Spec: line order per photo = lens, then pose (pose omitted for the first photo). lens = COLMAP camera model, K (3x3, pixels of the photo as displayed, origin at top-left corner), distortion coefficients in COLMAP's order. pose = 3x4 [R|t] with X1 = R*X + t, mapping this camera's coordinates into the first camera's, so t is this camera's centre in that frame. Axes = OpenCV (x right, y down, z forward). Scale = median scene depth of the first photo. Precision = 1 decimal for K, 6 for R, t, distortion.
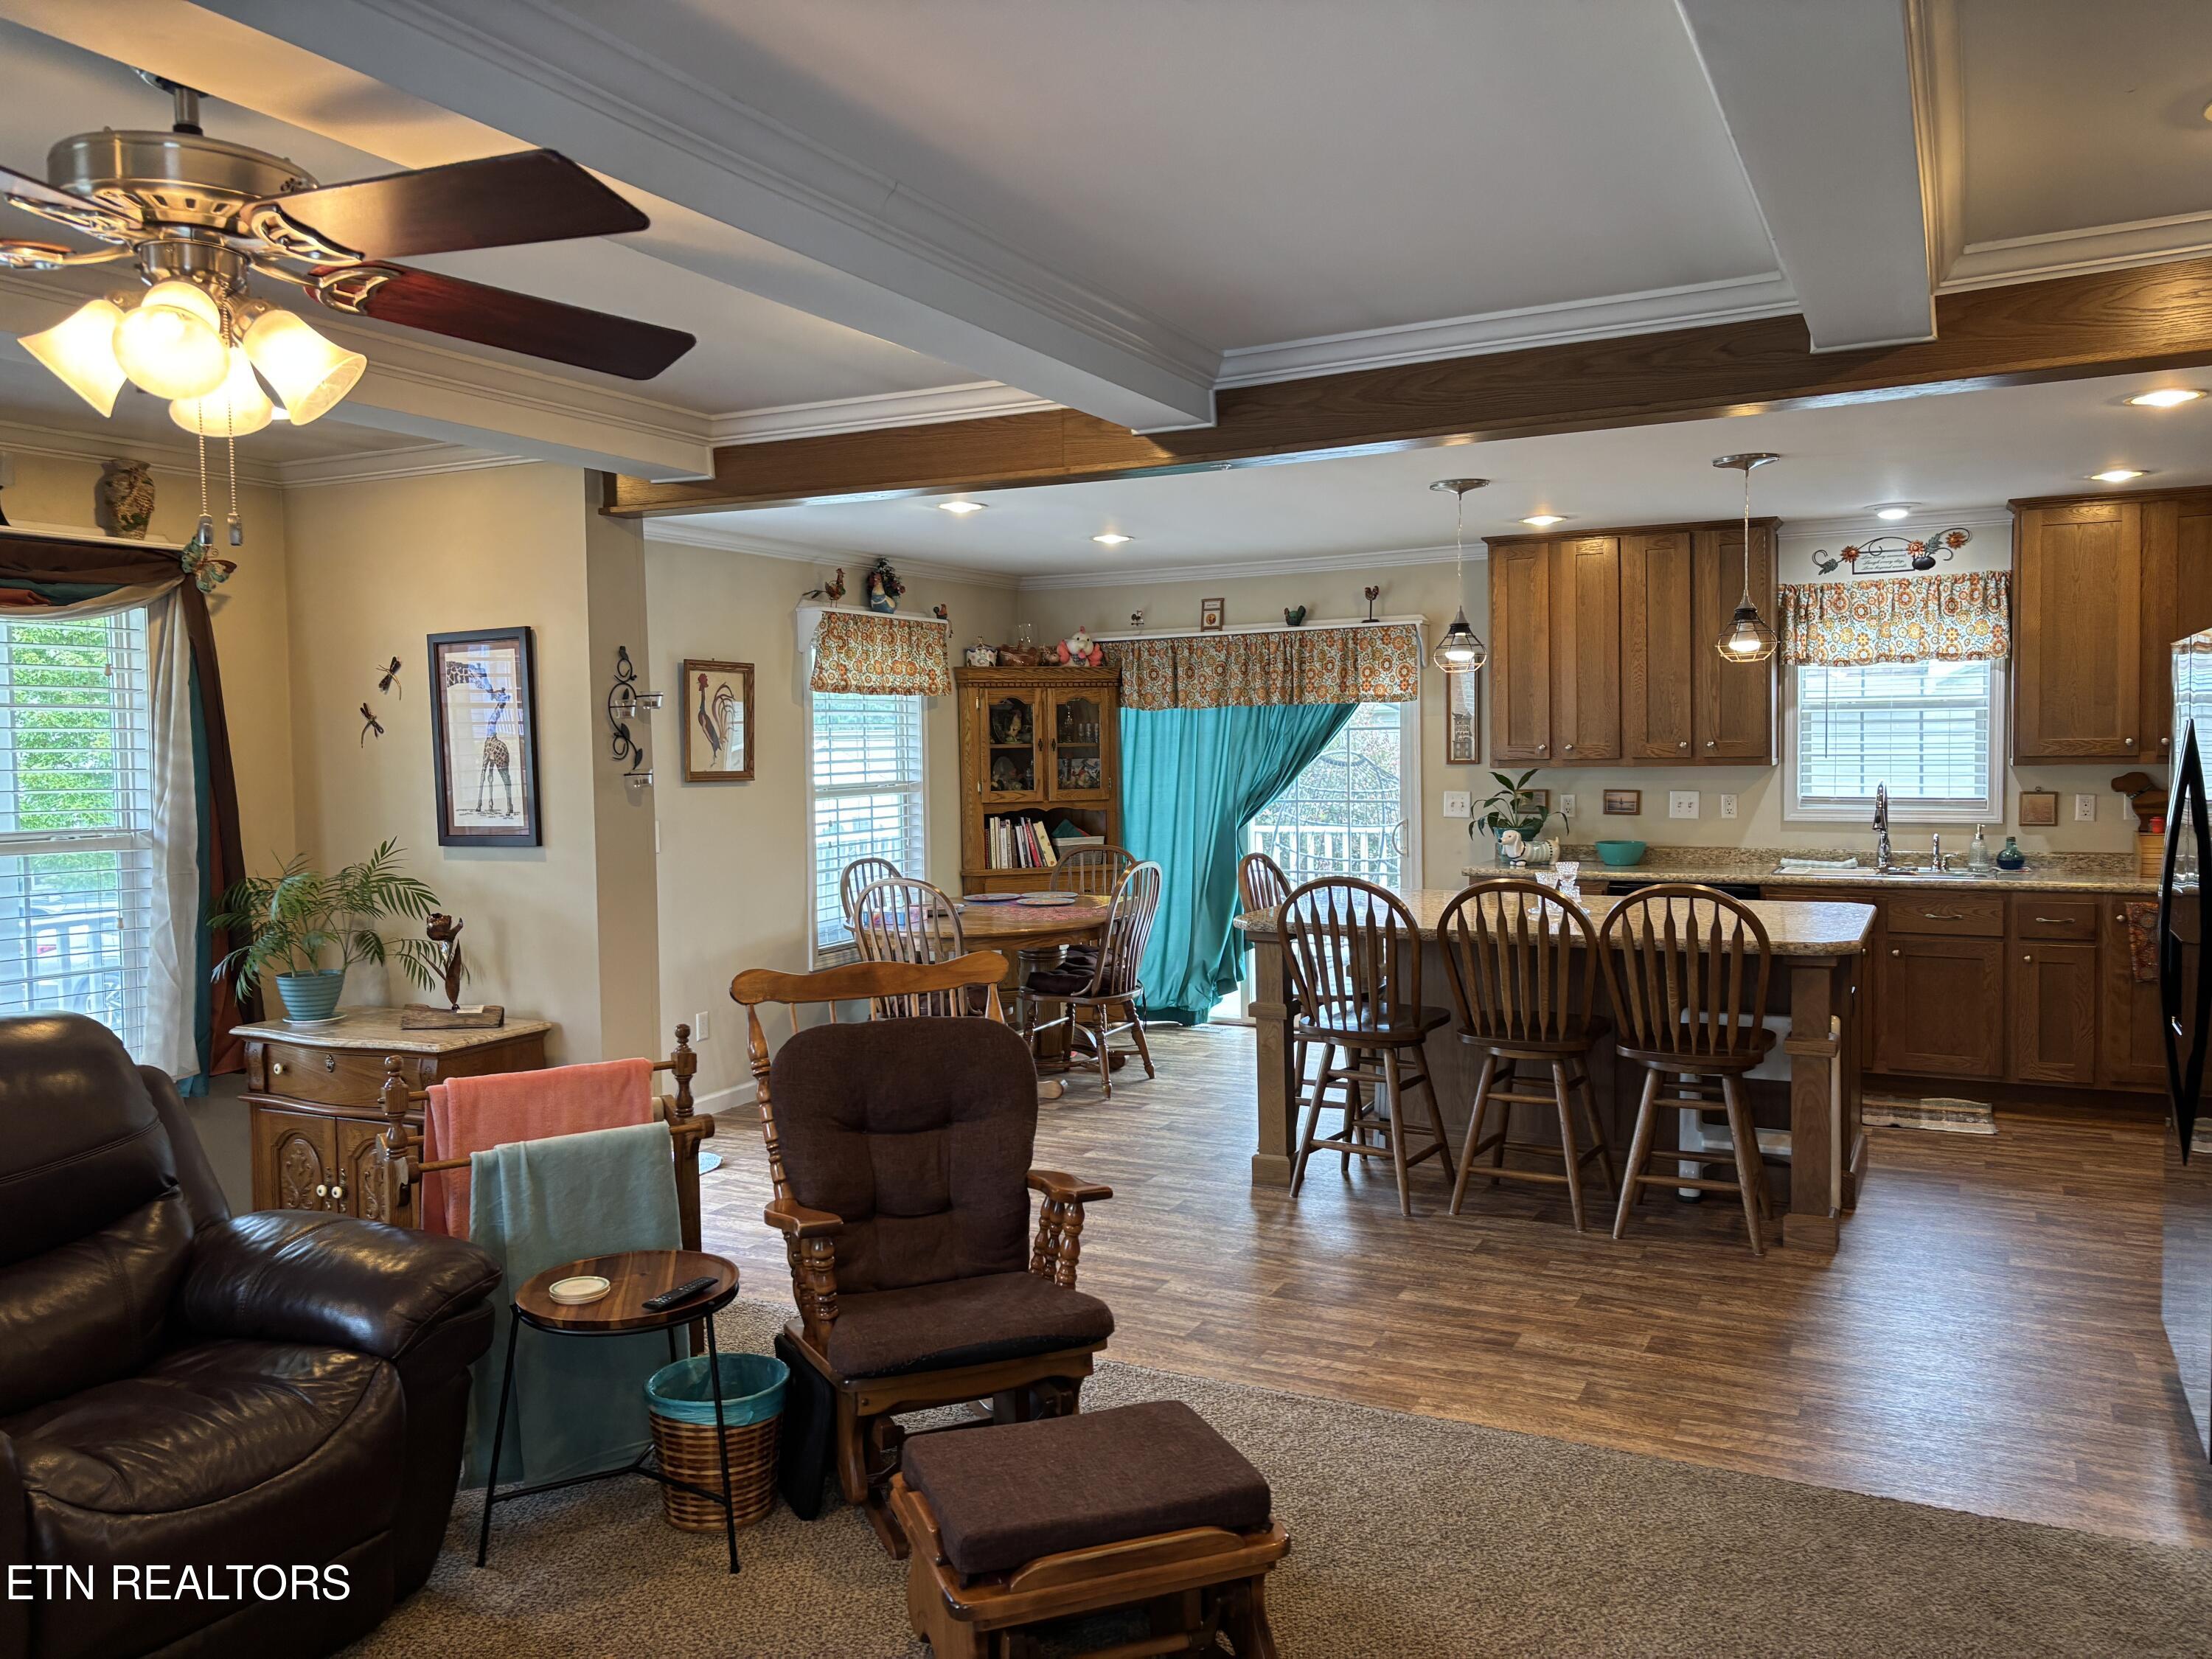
lens RADIAL K [[1669.0, 0, 1093.3], [0, 1669.0, 803.5], [0, 0, 1]] dist [0.028149, -0.018922]
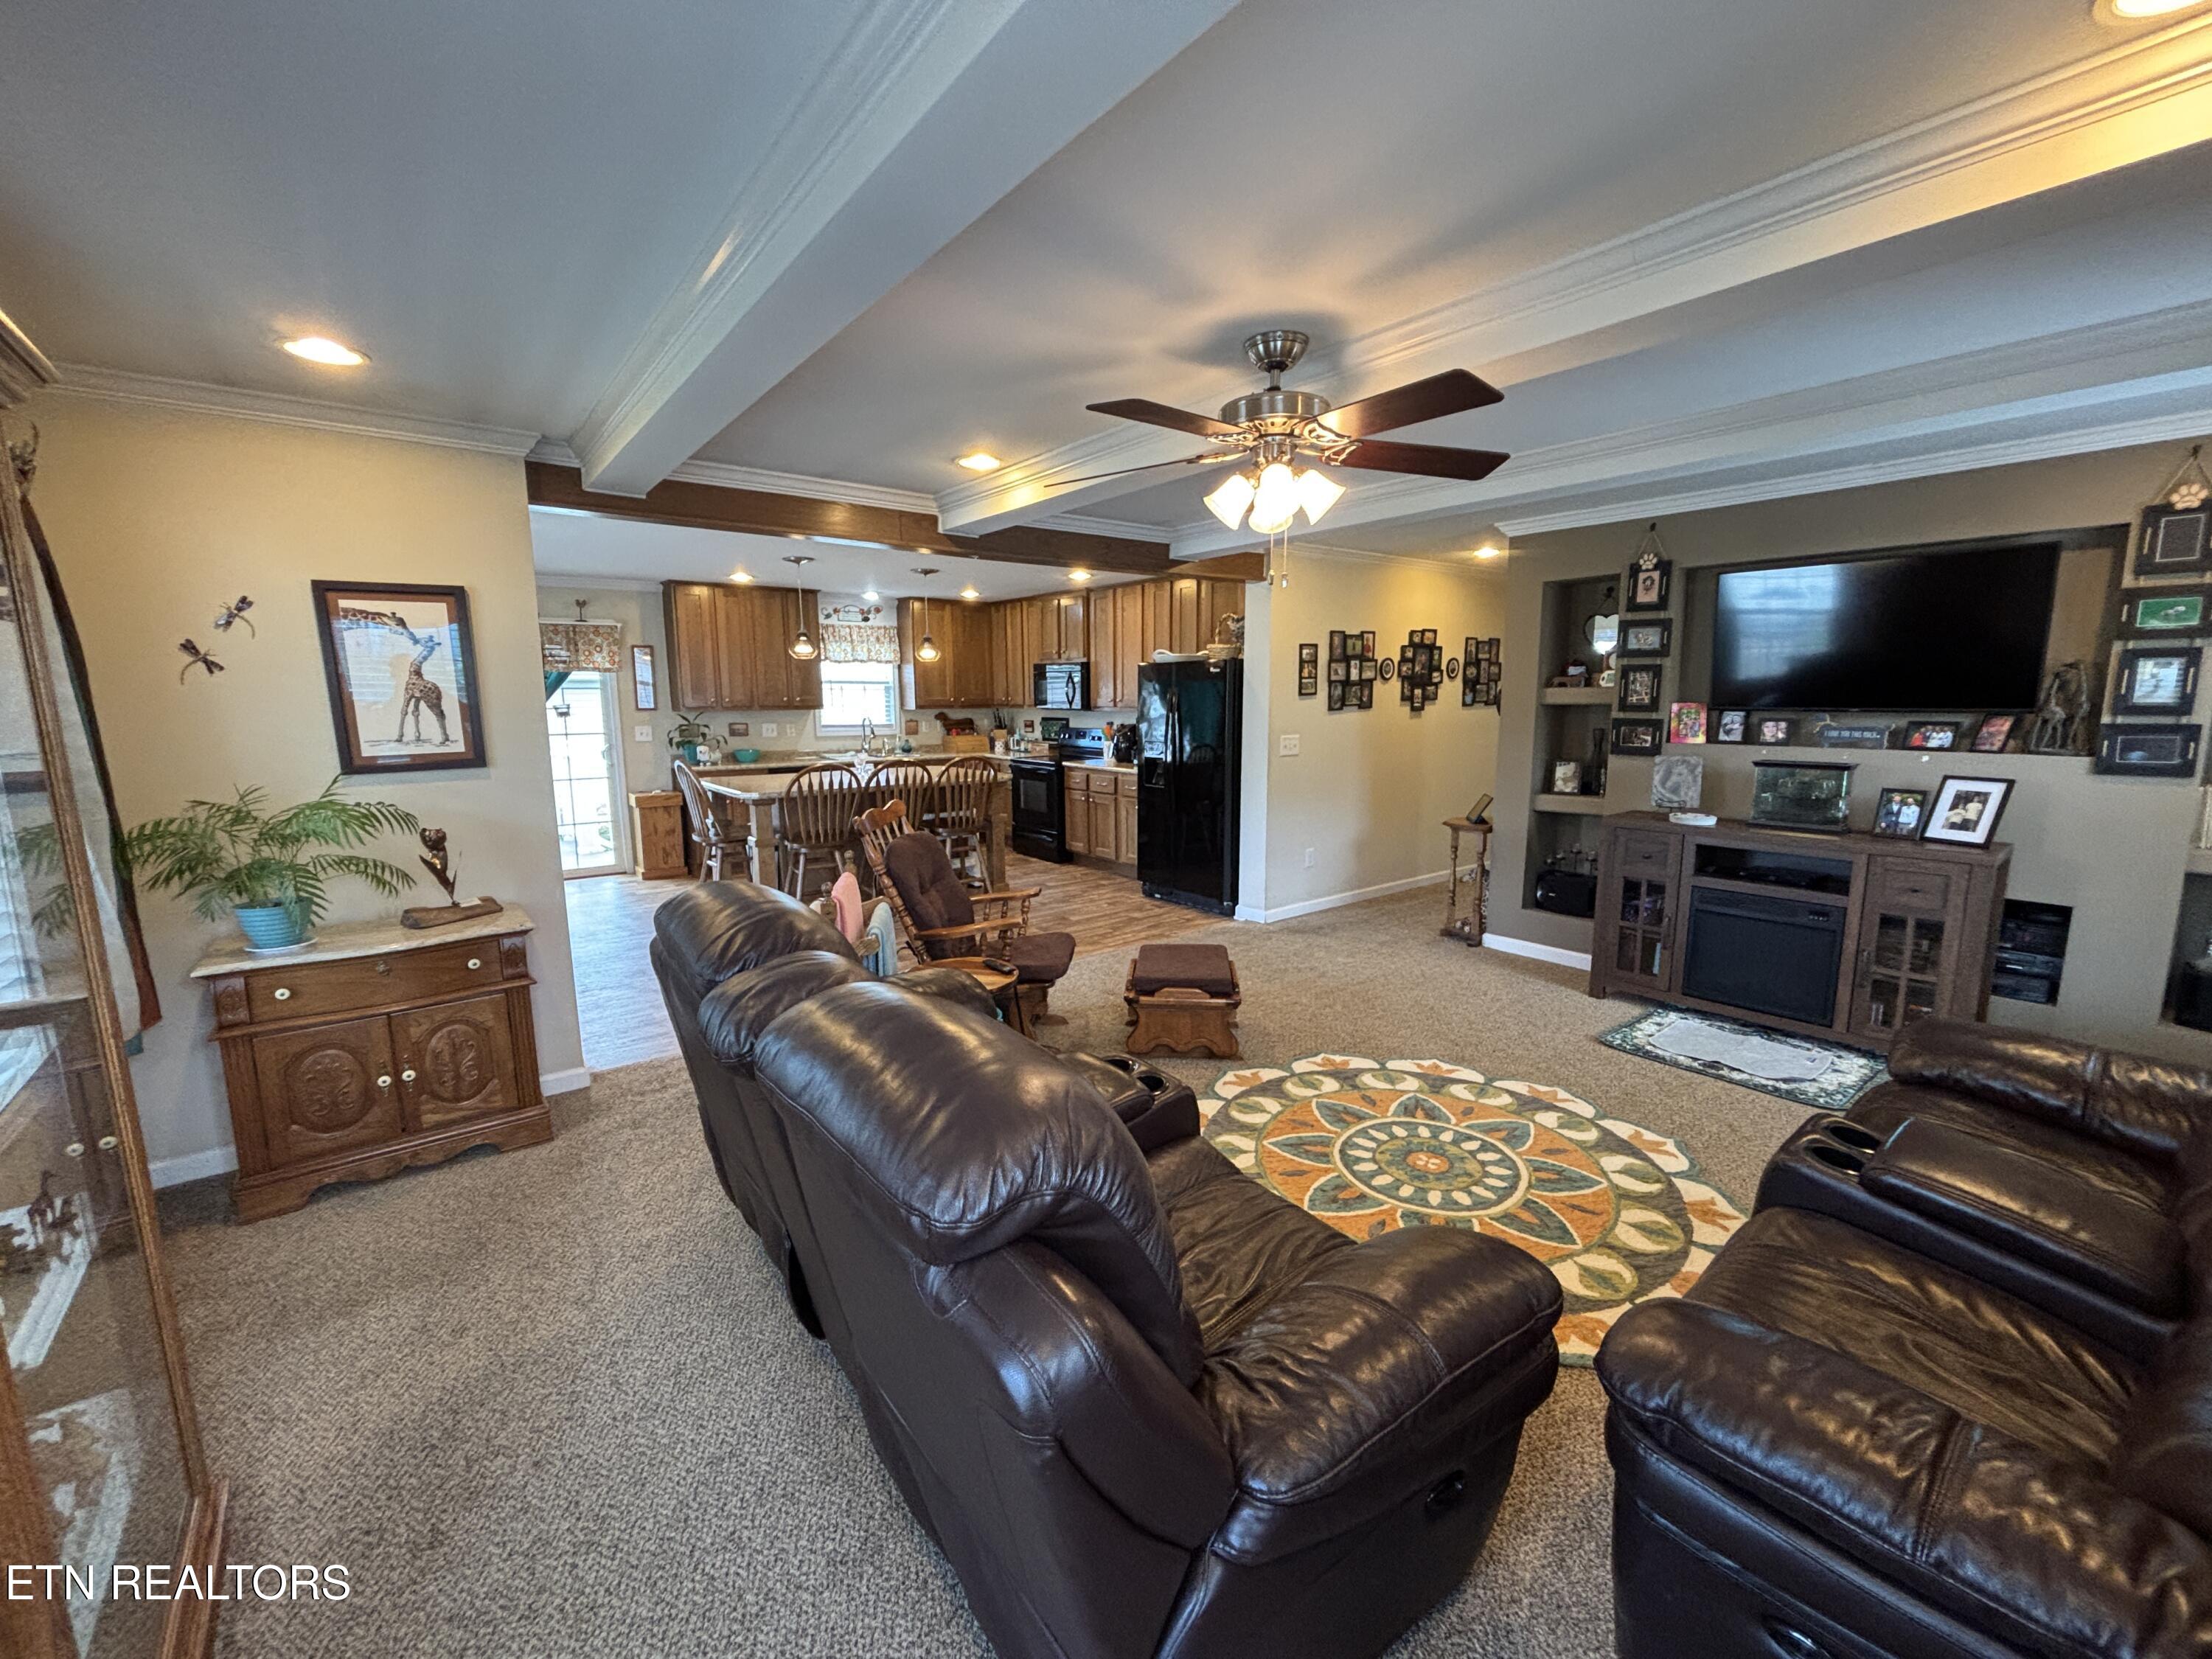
lens RADIAL K [[896.4, 0, 1107.0], [0, 896.4, 833.5], [0, 0, 1]] dist [0.006218, -0.002111]
pose [[0.414466, -0.126553, 0.901222, -0.496289], [0.034176, 0.991750, 0.123548, 0.005065], [-0.909423, -0.020407, 0.415372, 0.199420]]
